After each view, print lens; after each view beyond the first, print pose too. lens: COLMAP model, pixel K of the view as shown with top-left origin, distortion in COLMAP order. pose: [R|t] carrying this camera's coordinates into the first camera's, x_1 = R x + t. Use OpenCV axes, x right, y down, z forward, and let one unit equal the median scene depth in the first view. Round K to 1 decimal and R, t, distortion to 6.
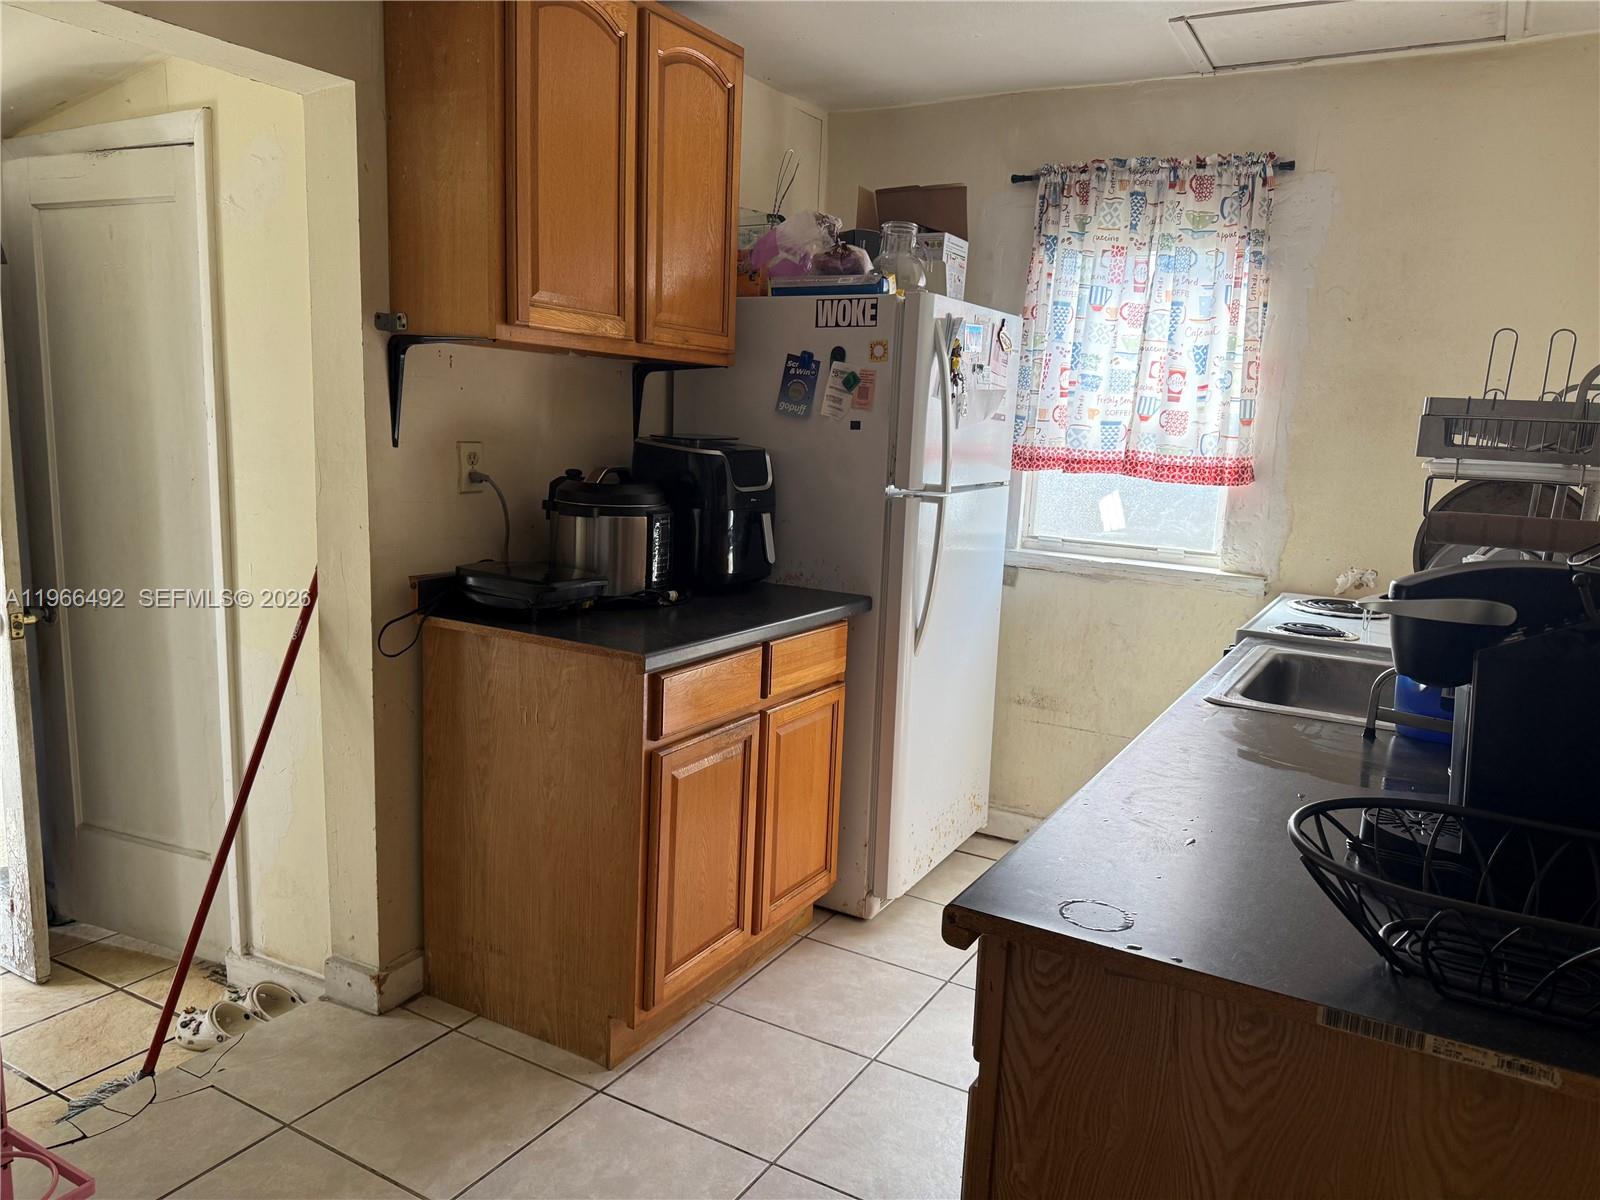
lens RADIAL K [[1109.2, 0, 800.0], [0, 1109.2, 600.0], [0, 0, 1]] dist [0.004846, -0.123758]
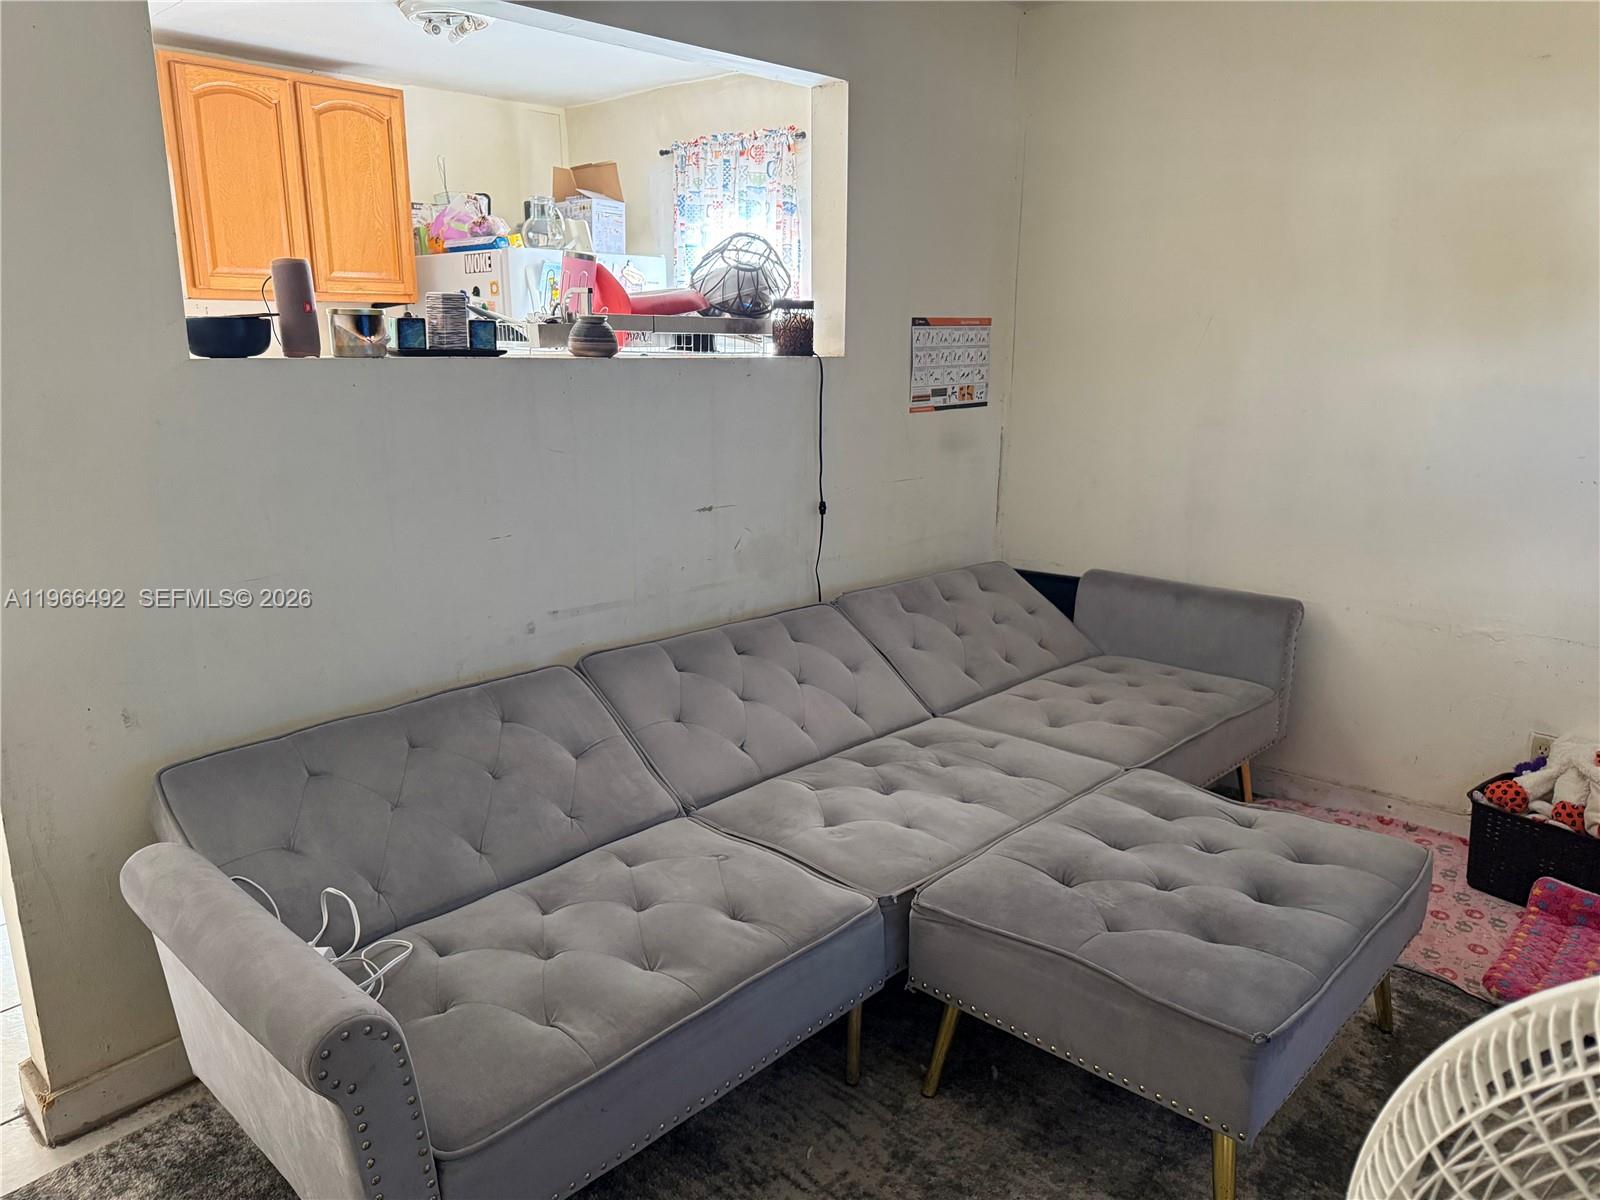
lens RADIAL K [[1109.2, 0, 800.0], [0, 1109.2, 600.0], [0, 0, 1]] dist [0.004846, -0.123758]
pose [[0.975513, 0.030926, -0.217755, 0.729329], [-0.016383, 0.997532, 0.068282, 0.074571], [0.219329, -0.063042, 0.973612, -0.338602]]
